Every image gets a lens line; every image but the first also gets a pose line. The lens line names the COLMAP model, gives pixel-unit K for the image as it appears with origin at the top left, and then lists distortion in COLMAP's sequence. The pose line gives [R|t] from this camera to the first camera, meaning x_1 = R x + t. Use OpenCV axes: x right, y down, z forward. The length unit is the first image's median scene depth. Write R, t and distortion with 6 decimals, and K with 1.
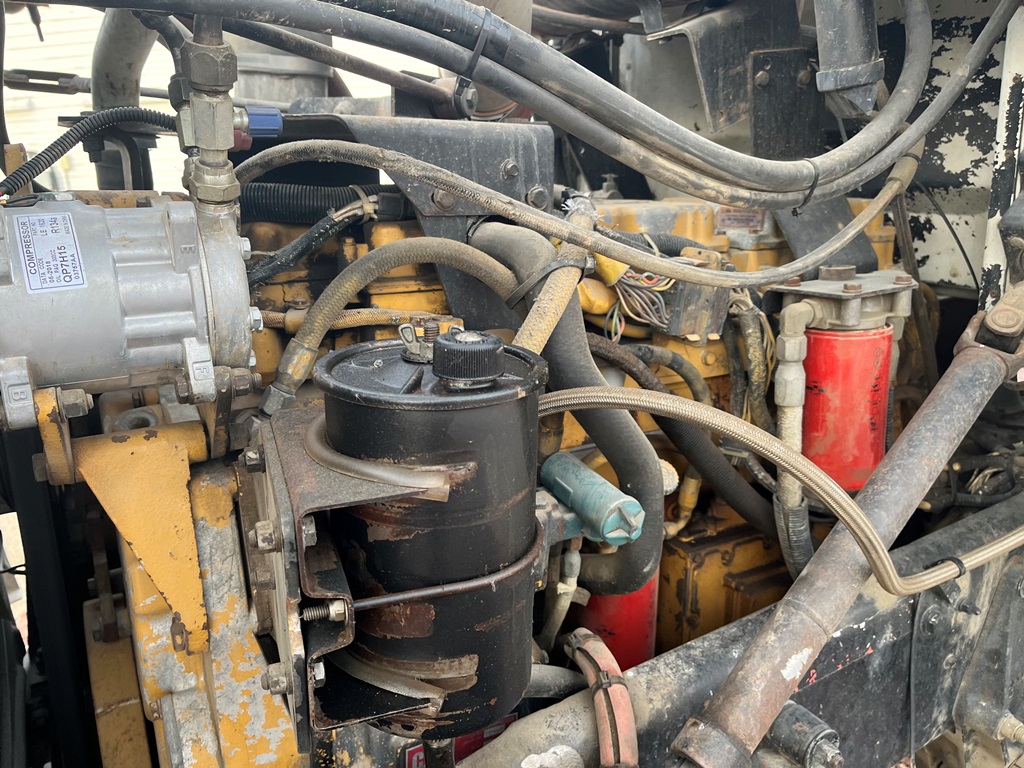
lens RADIAL K [[769.8, 0, 507.0], [0, 769.8, 388.1], [0, 0, 1]] dist [0.029169, -0.069563]
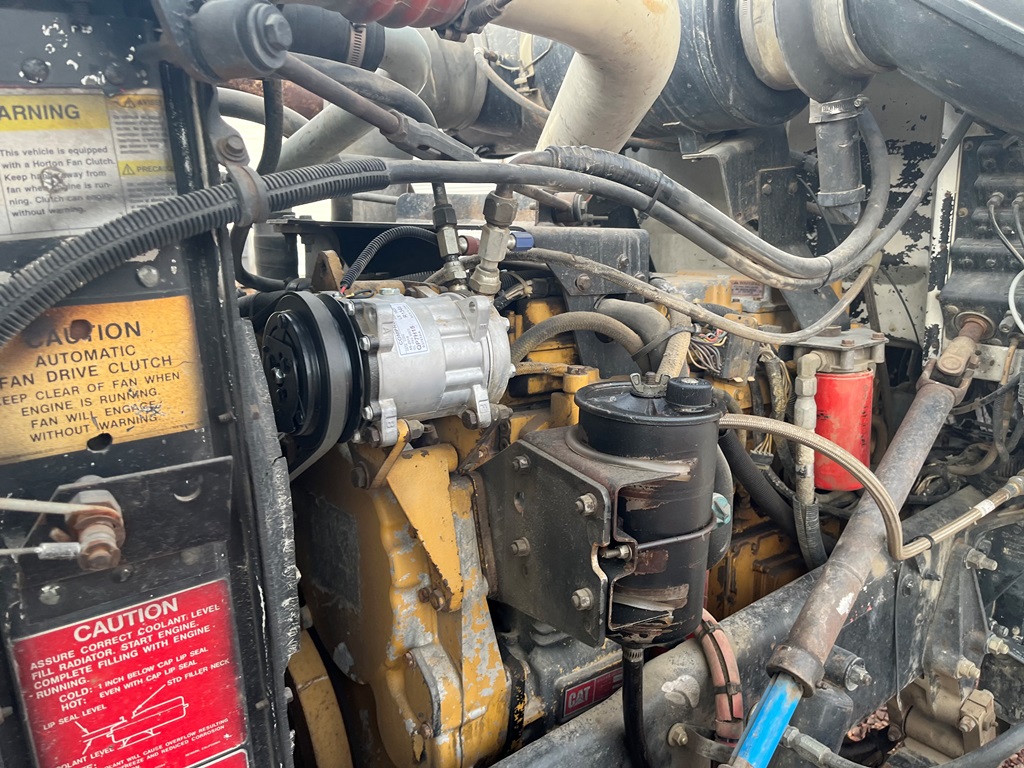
lens RADIAL K [[769.8, 0, 506.6], [0, 769.8, 380.7], [0, 0, 1]] dist [0.029169, -0.069563]
pose [[0.991974, -0.014968, 0.125552, -0.373825], [0.023516, 0.997484, -0.066880, 0.019622], [-0.124235, 0.069296, 0.989830, -0.331958]]
